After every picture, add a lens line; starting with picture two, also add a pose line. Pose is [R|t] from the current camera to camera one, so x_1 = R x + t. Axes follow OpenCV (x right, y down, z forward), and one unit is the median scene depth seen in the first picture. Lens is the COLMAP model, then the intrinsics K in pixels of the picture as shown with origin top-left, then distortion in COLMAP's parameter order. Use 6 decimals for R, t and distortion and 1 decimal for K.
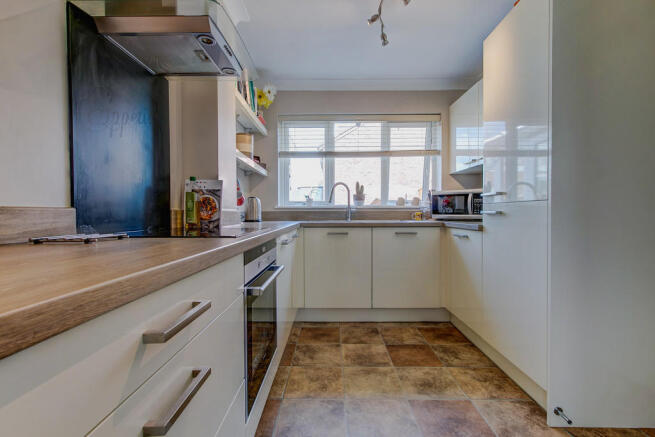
lens RADIAL K [[301.1, 0, 331.9], [0, 301.1, 215.6], [0, 0, 1]] dist [0.003519, 0.000169]
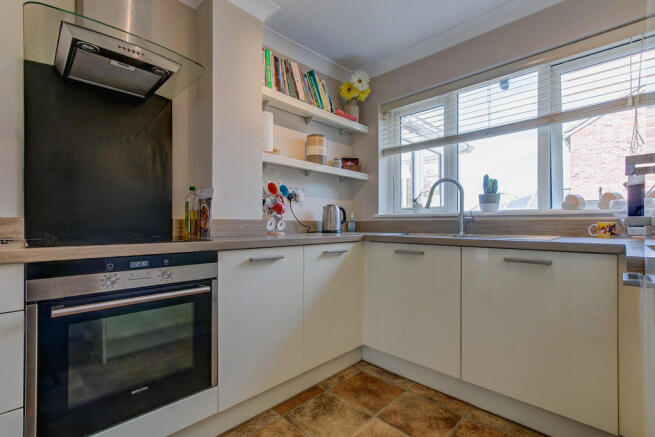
lens RADIAL K [[301.1, 0, 326.8], [0, 301.1, 221.8], [0, 0, 1]] dist [0.003519, 0.000169]
pose [[0.708174, -0.001537, -0.706037, 0.355759], [-0.007686, 0.999922, -0.009887, -0.002133], [0.705996, 0.012428, 0.708106, 0.362486]]
